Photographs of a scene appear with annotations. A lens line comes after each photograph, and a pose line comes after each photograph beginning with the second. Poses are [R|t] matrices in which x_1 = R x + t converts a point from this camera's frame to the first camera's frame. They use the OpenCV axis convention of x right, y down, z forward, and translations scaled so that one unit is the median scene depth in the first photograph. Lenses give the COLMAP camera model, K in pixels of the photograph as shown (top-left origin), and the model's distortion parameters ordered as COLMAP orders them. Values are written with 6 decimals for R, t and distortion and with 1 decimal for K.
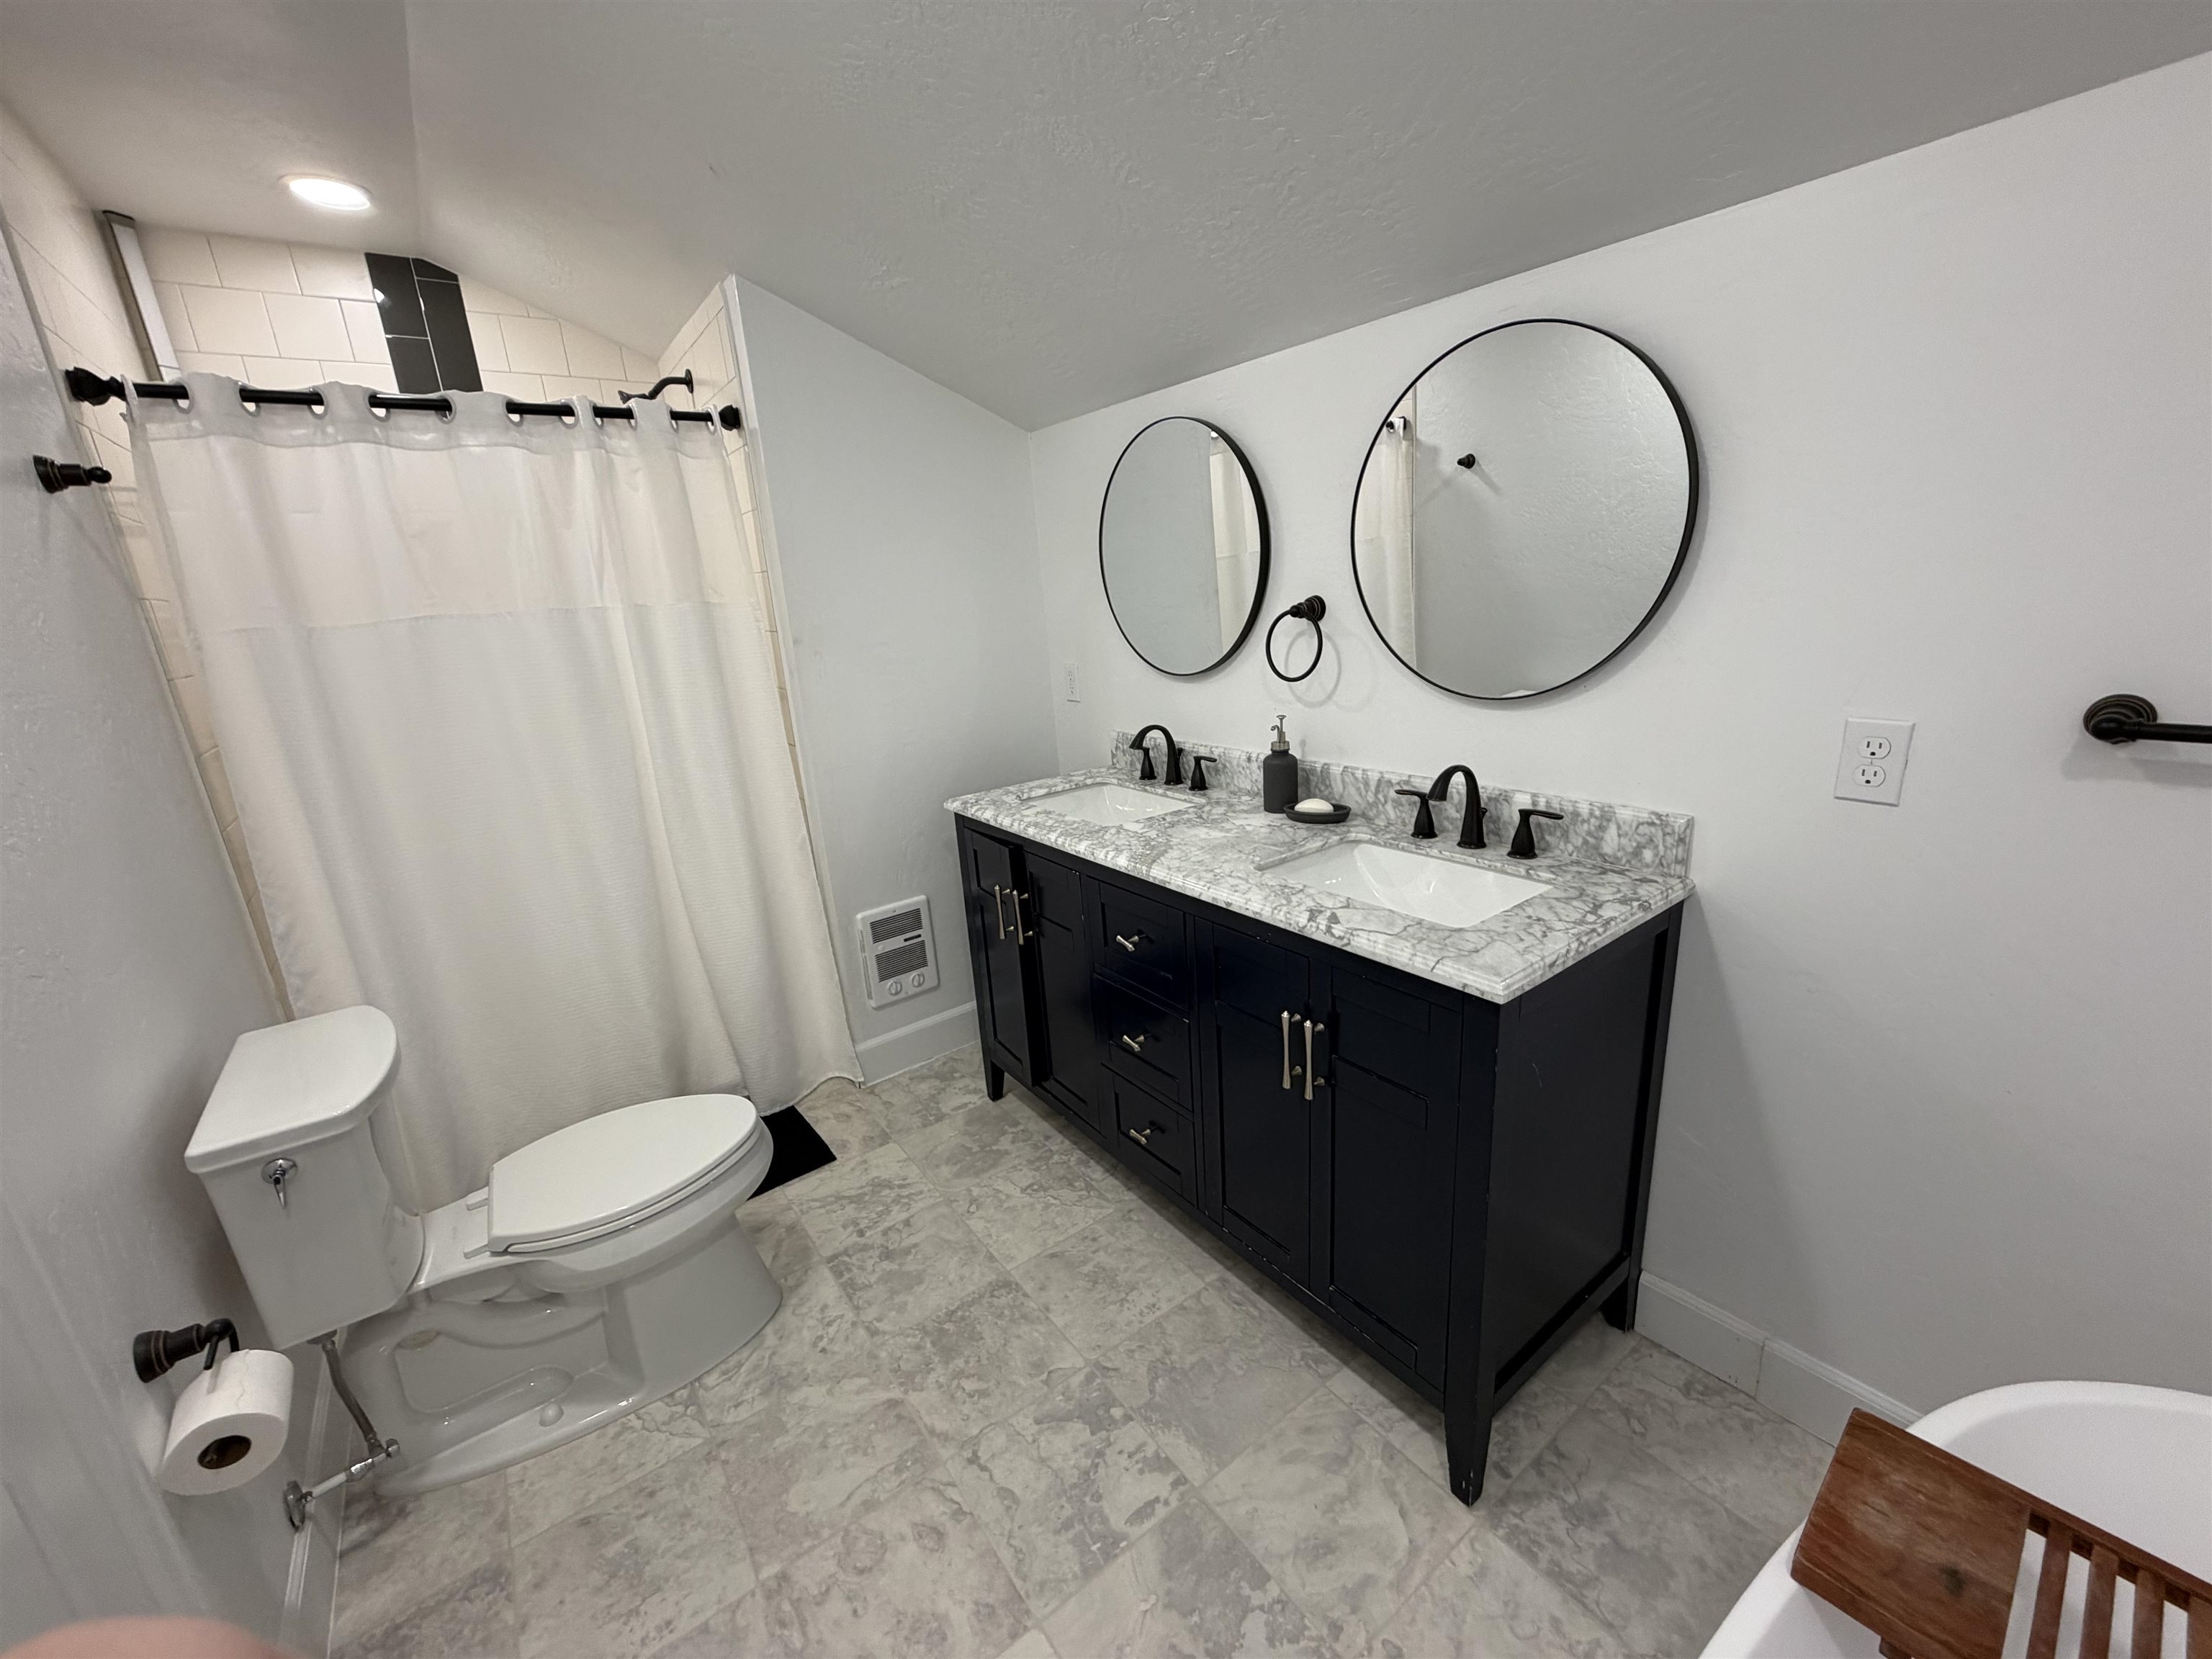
lens RADIAL K [[878.5, 0, 1102.5], [0, 878.5, 834.3], [0, 0, 1]] dist [0.000146, 0.000166]
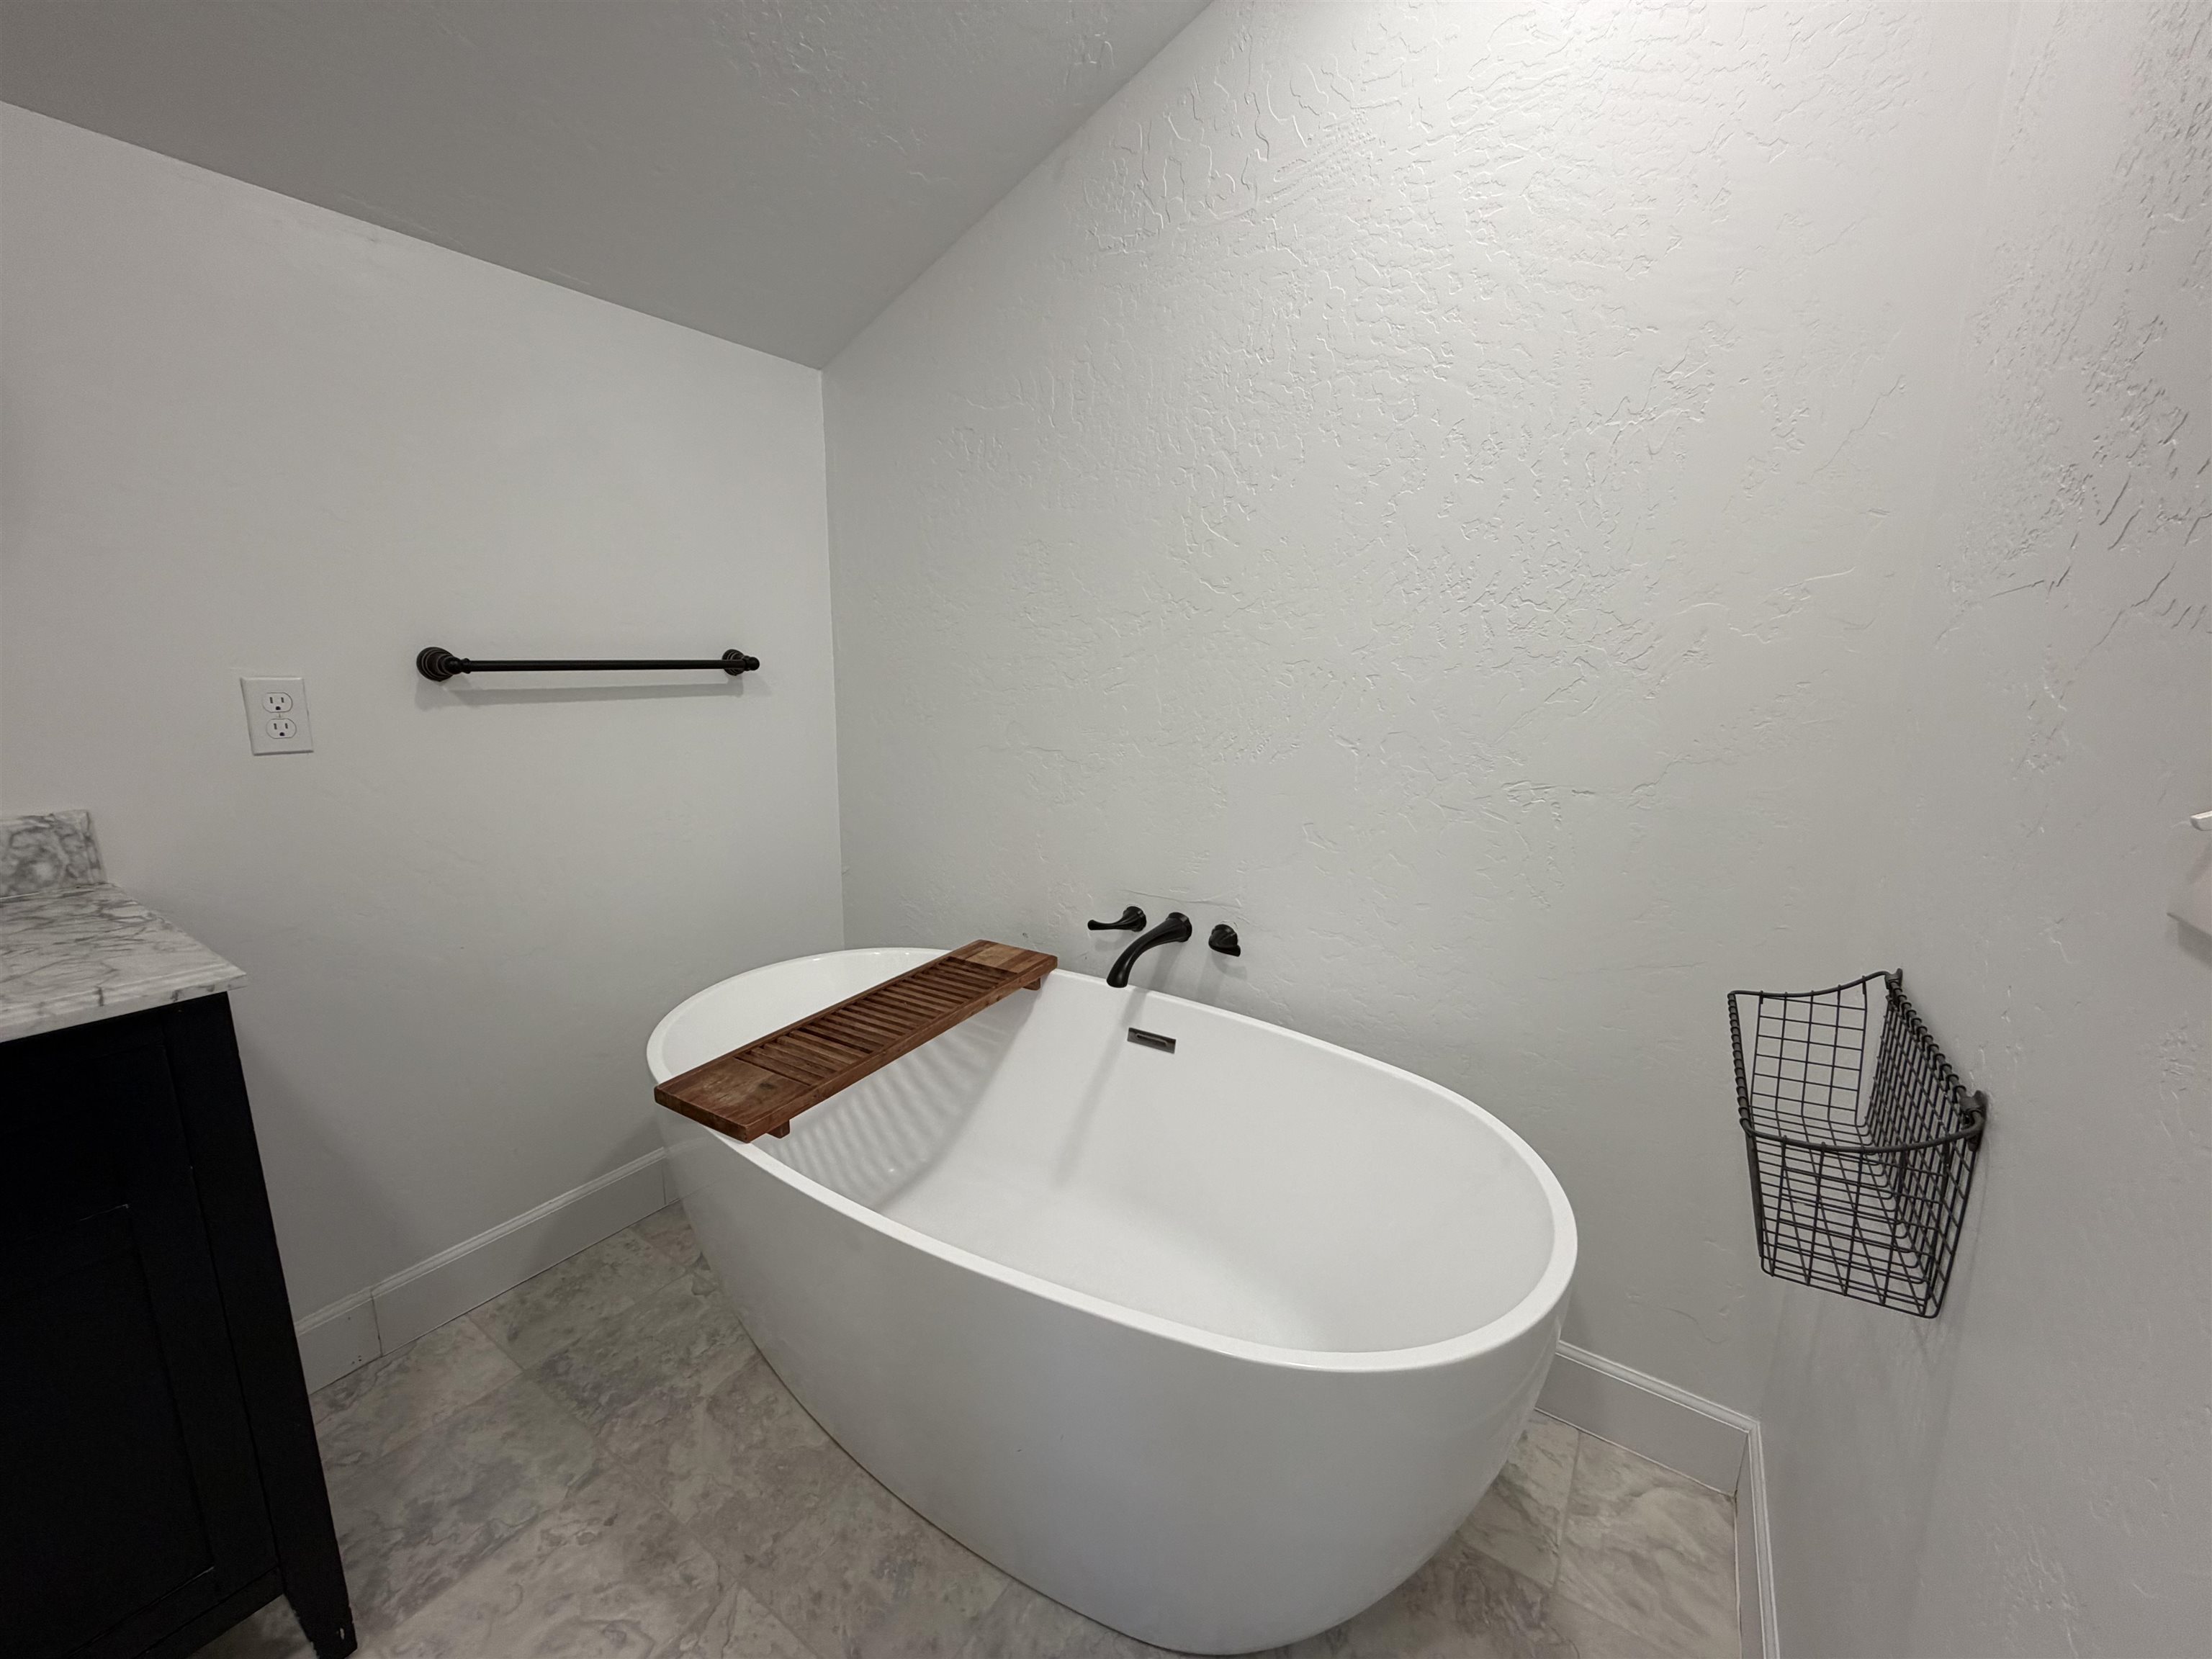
lens RADIAL K [[878.5, 0, 1102.5], [0, 878.5, 834.3], [0, 0, 1]] dist [0.000146, 0.000166]
pose [[-0.342706, -0.133256, 0.929944, -0.478260], [0.263968, 0.936349, 0.231453, 0.067708], [-0.901595, 0.324796, -0.285717, 0.390688]]
